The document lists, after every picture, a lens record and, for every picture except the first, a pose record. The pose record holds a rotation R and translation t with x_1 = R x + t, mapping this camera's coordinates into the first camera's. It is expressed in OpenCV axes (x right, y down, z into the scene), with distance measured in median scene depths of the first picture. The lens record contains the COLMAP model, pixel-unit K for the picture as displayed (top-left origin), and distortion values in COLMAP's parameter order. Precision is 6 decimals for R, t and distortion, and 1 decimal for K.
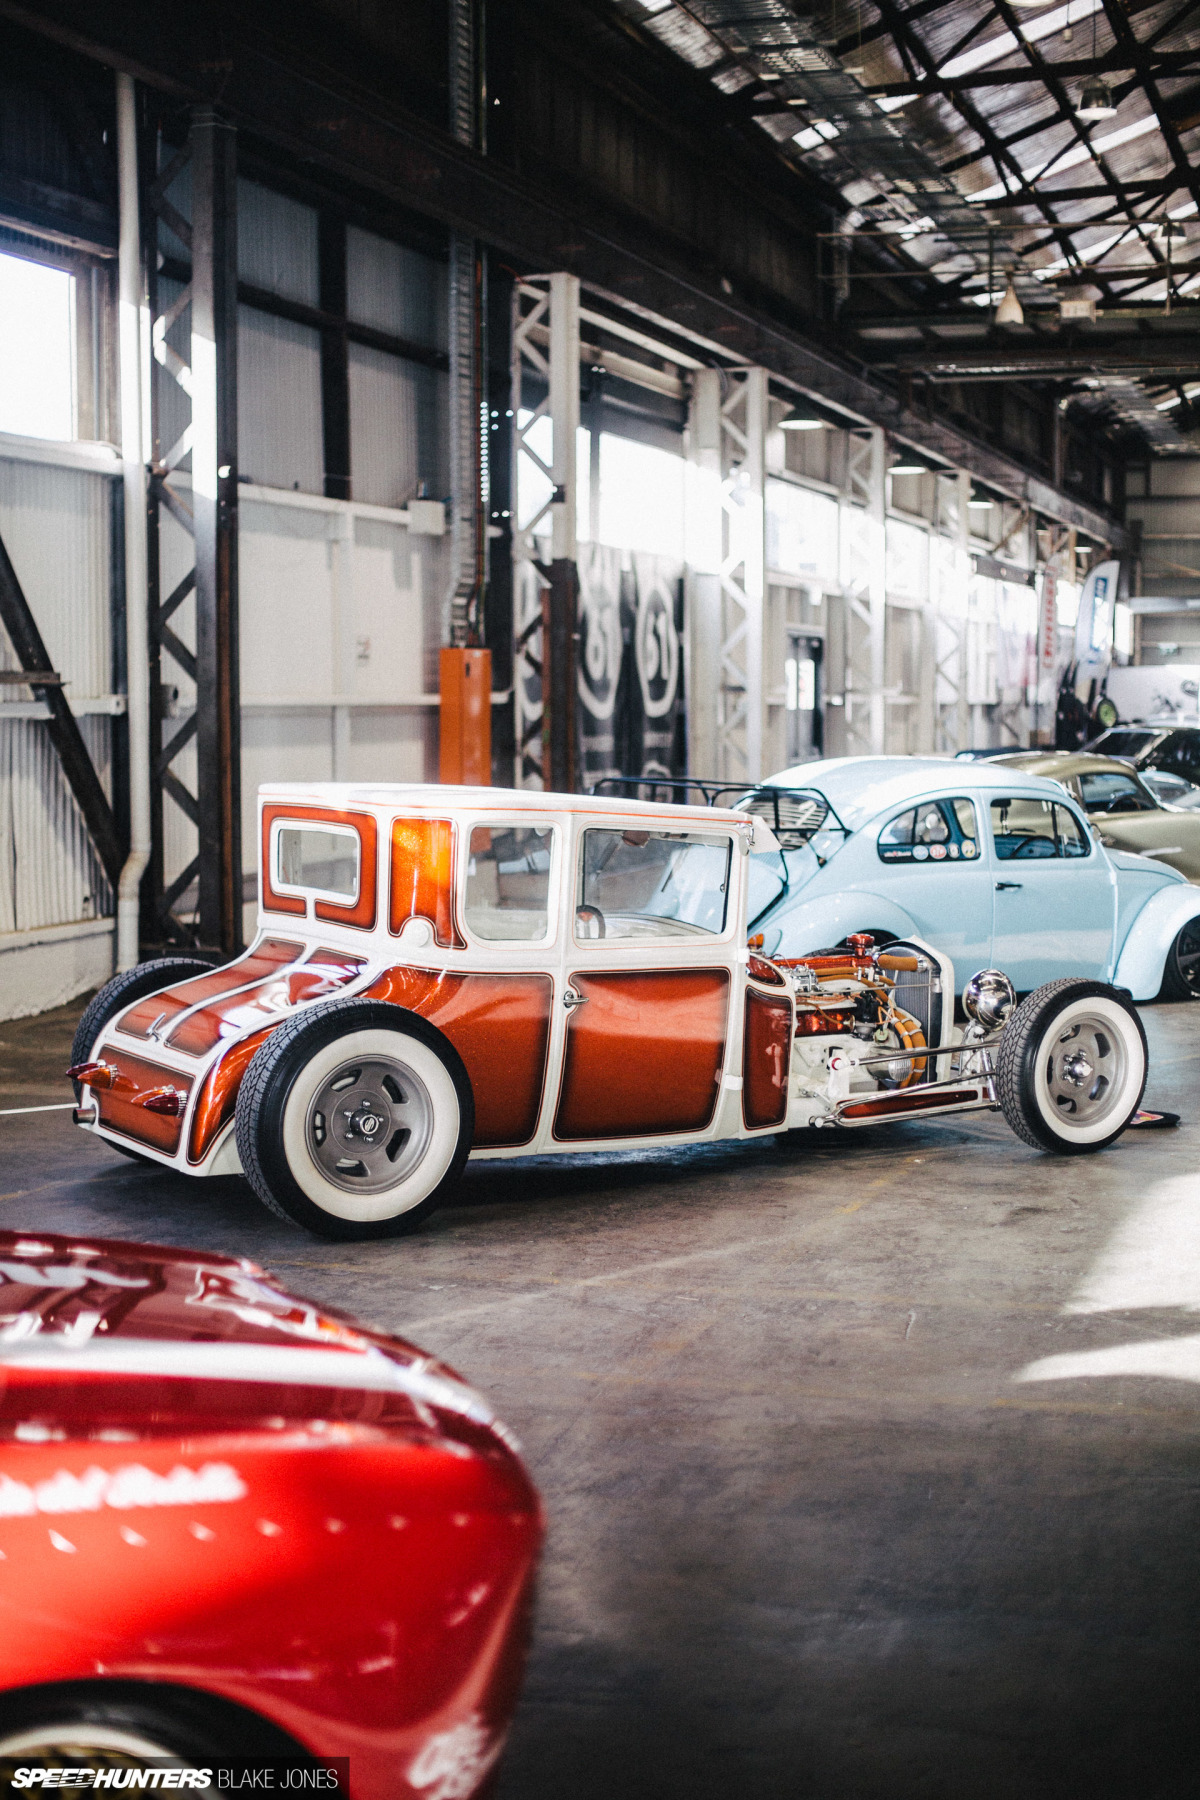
lens RADIAL K [[2606.9, 0, 597.2], [0, 2606.9, 899.6], [0, 0, 1]] dist [-0.125487, 0.000000]
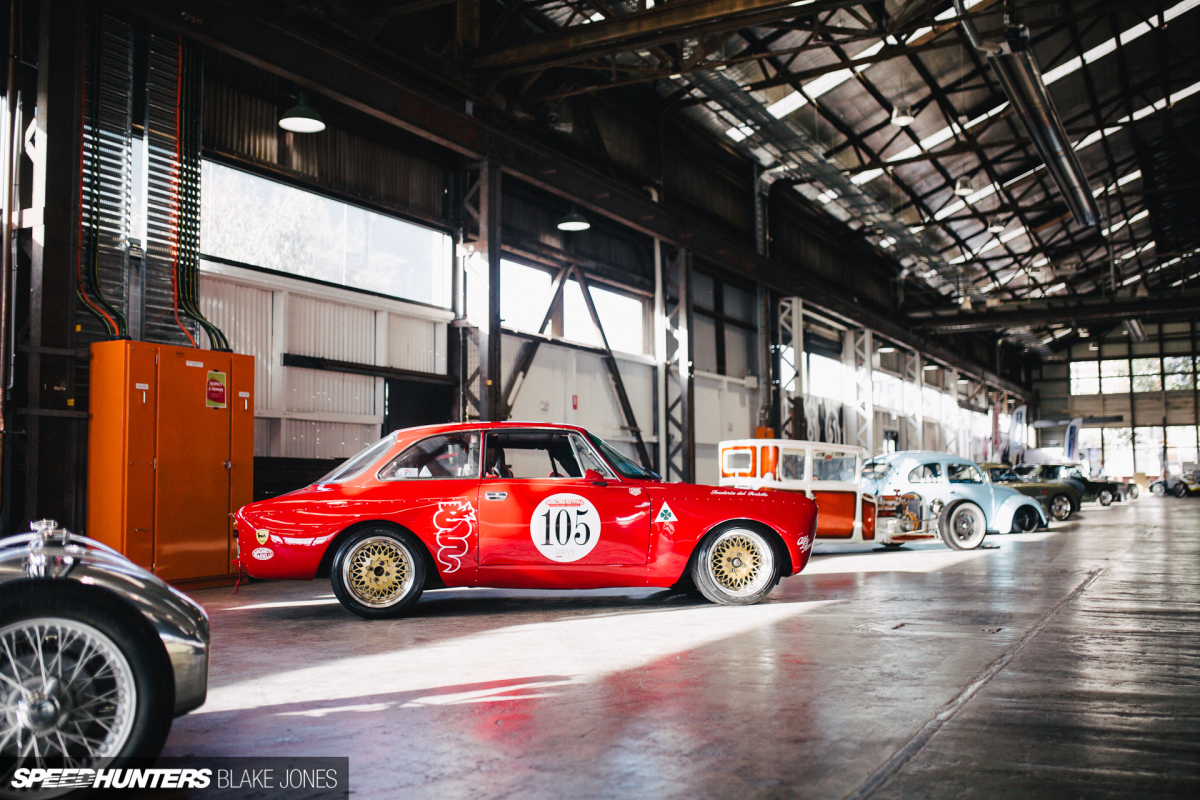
lens RADIAL K [[1229.3, 0, 602.7], [0, 1229.3, 397.9], [0, 0, 1]] dist [-0.006546, 0.000000]
pose [[0.986931, -0.022072, -0.159623, -0.008037], [-0.003162, 0.987731, -0.156131, 0.066208], [0.161111, 0.154595, 0.974753, -0.280760]]
